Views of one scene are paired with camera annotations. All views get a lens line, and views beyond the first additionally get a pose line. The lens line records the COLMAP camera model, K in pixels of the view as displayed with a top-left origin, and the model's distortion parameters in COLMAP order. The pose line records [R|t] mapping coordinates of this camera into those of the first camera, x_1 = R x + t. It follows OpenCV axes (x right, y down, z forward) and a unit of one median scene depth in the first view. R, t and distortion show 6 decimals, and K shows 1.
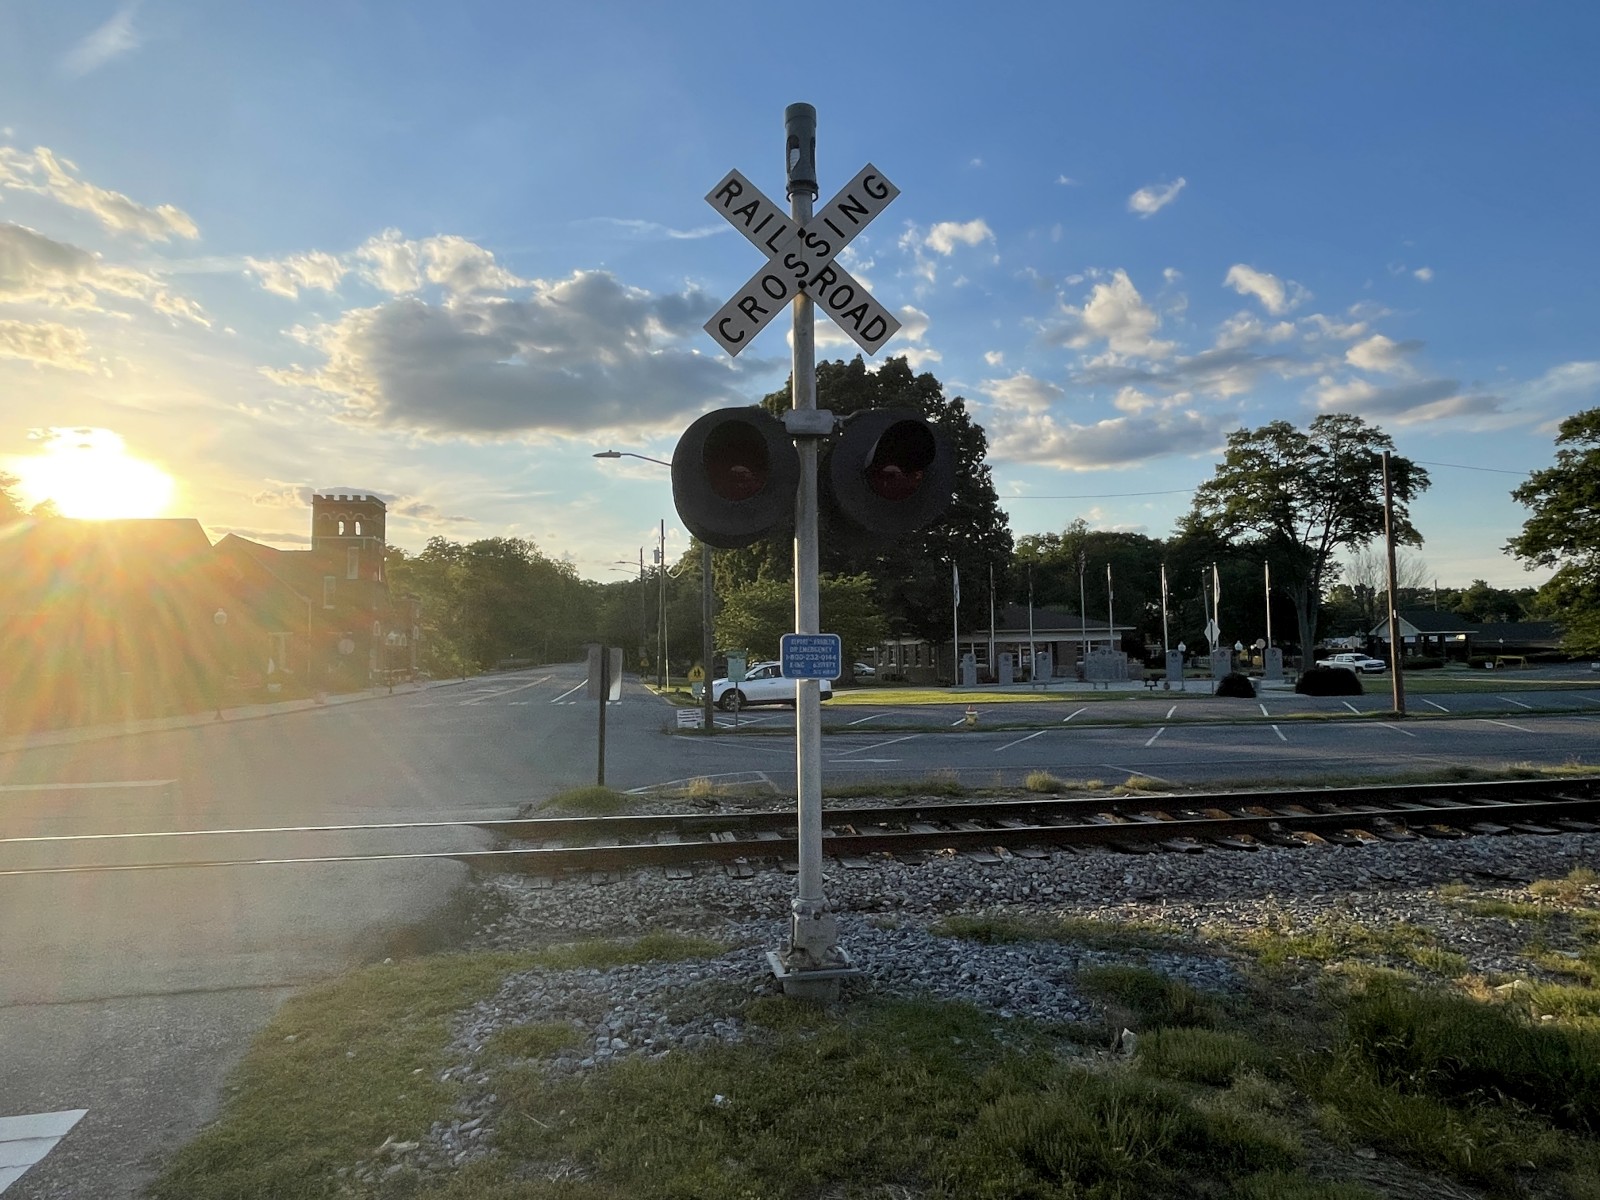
lens RADIAL K [[950.5, 0, 807.5], [0, 950.5, 592.9], [0, 0, 1]] dist [0.001679, -0.001272]
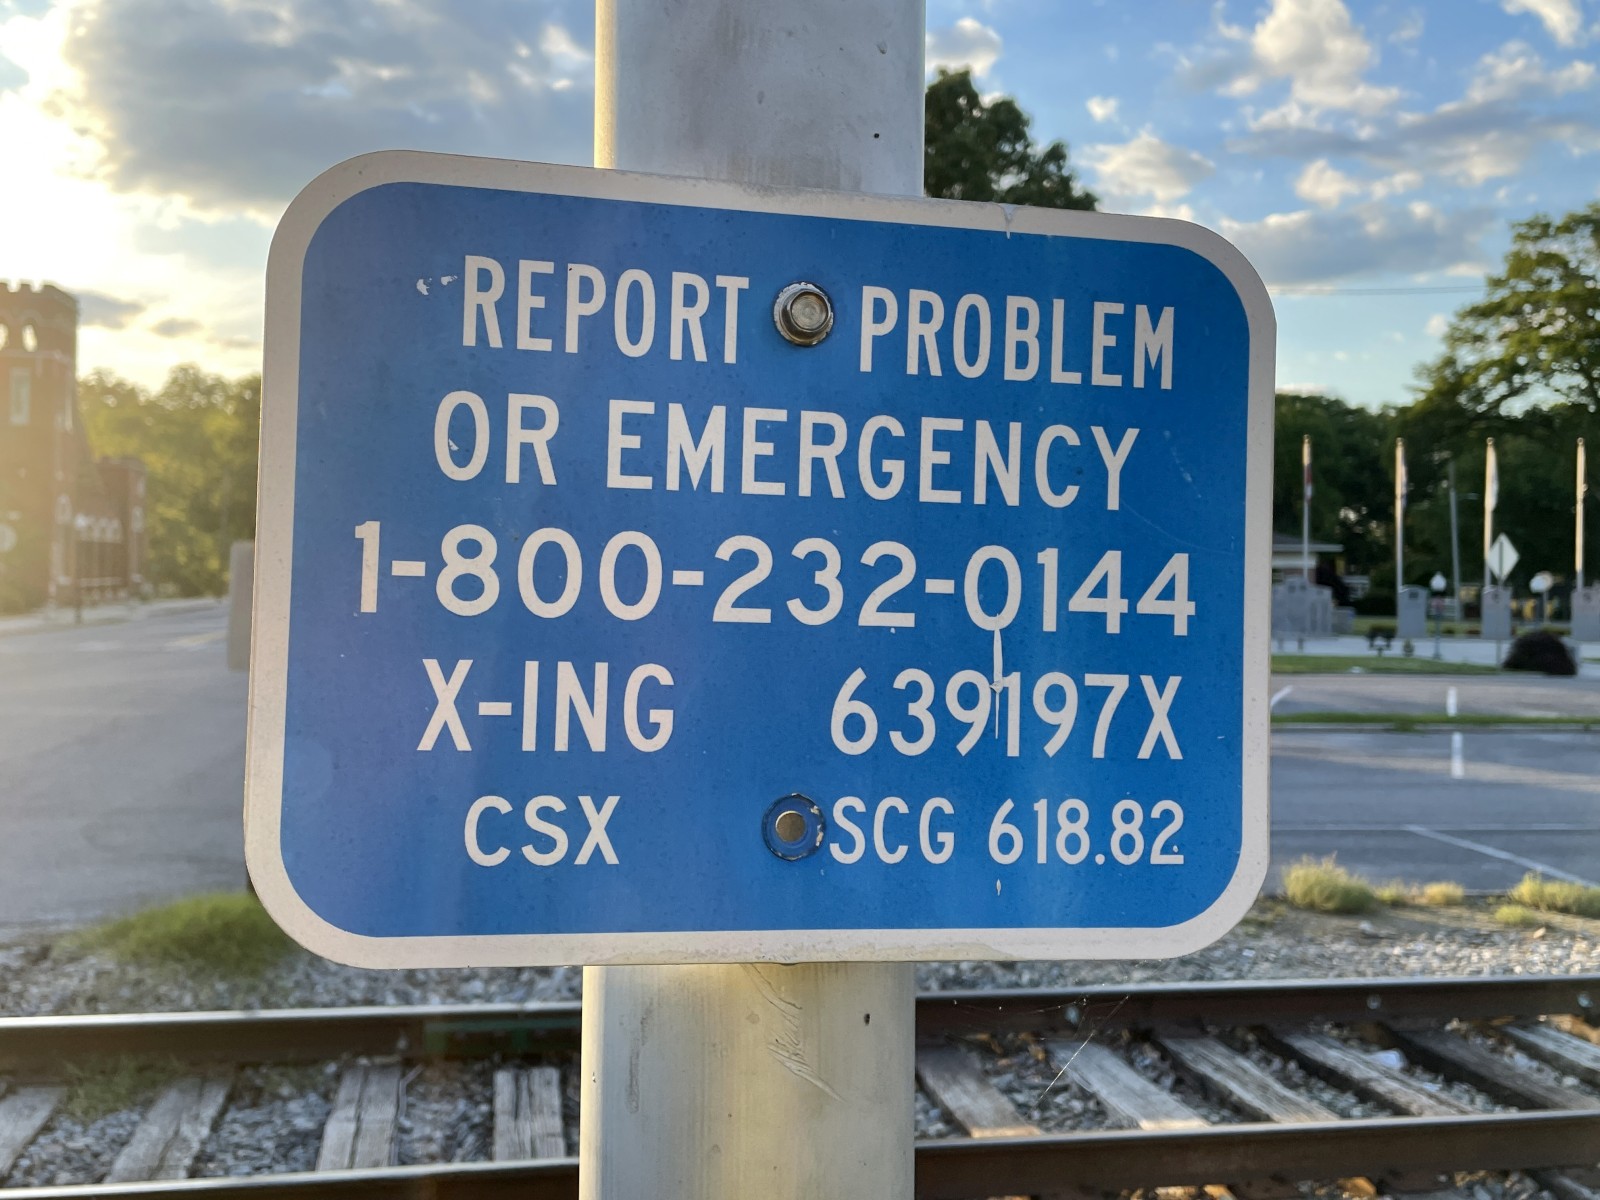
lens RADIAL K [[1486.4, 0, 800.2], [0, 1486.4, 564.4], [0, 0, 1]] dist [0.123862, -0.204731]
pose [[0.999503, 0.030665, 0.007366, 0.021345], [-0.031032, 0.997937, 0.056197, 0.048435], [-0.005628, -0.056398, 0.998392, 0.648185]]
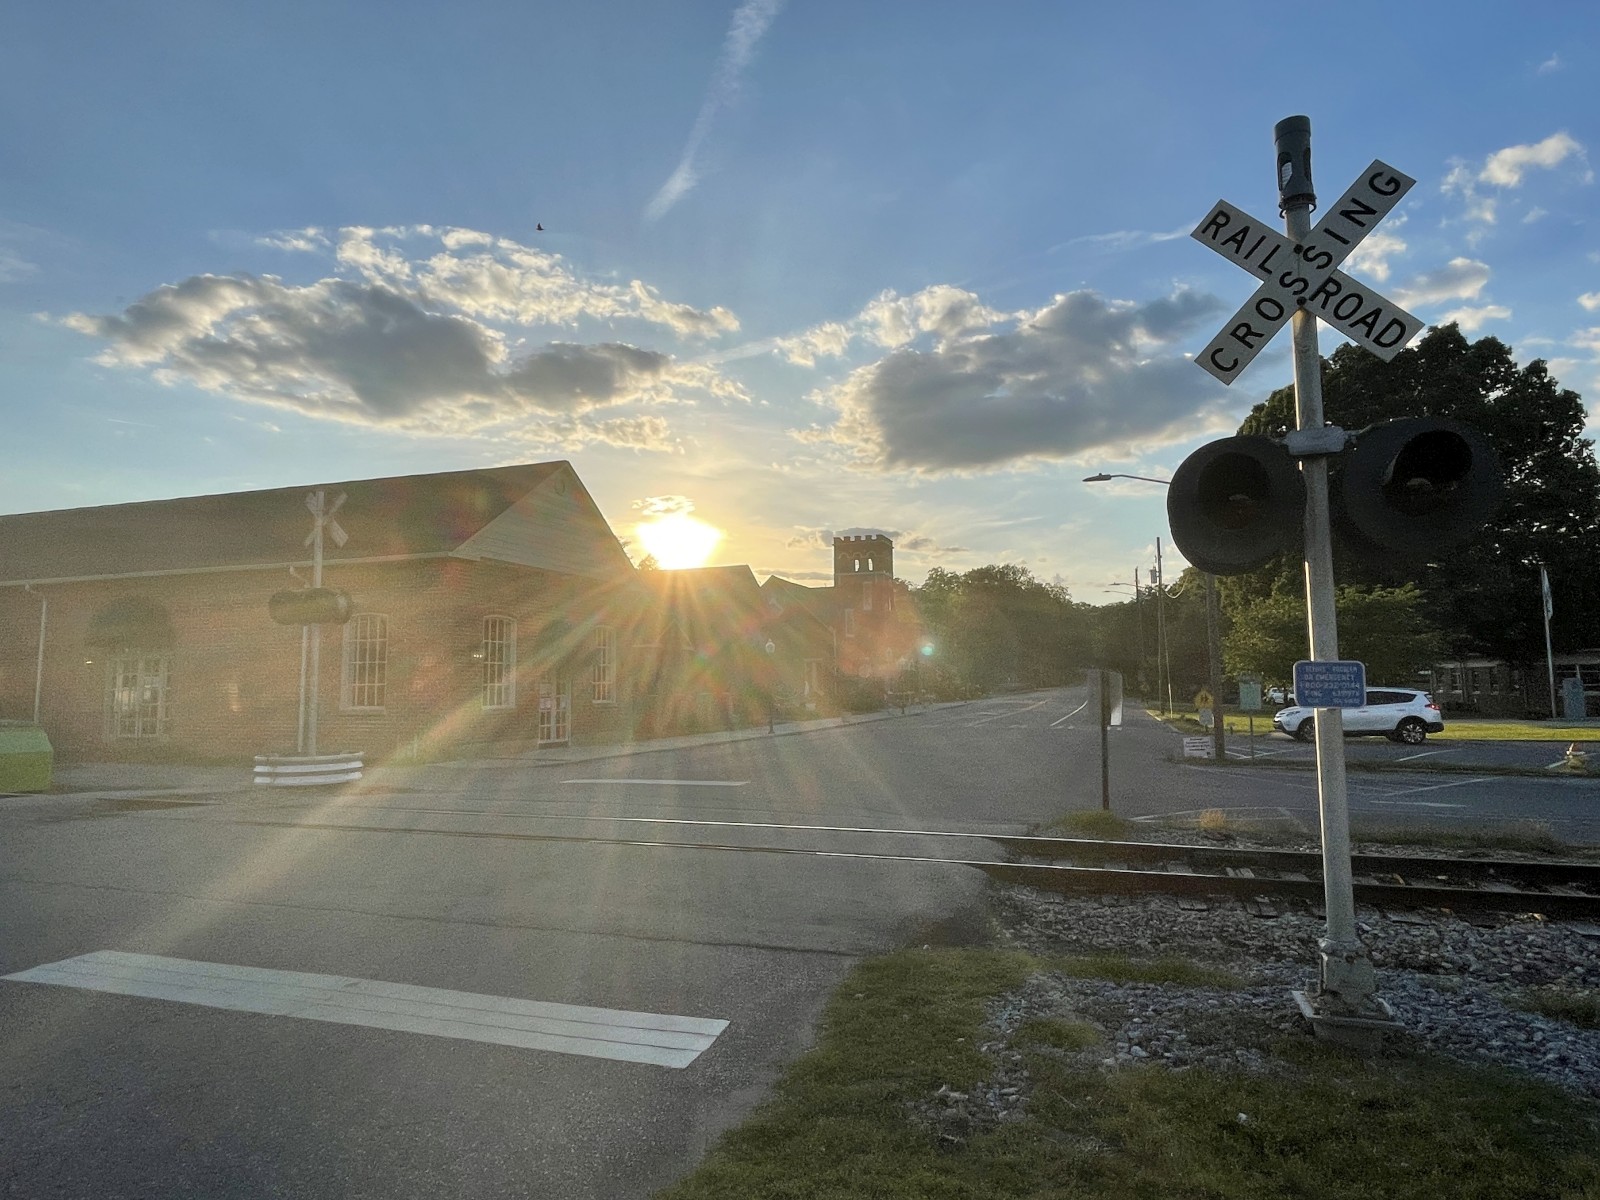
lens RADIAL K [[950.5, 0, 807.5], [0, 950.5, 592.9], [0, 0, 1]] dist [0.001679, -0.001272]
pose [[0.873400, -0.042690, -0.485130, 0.006750], [0.030594, 0.998993, -0.032829, -0.005631], [0.486042, 0.013830, 0.873826, -0.049793]]
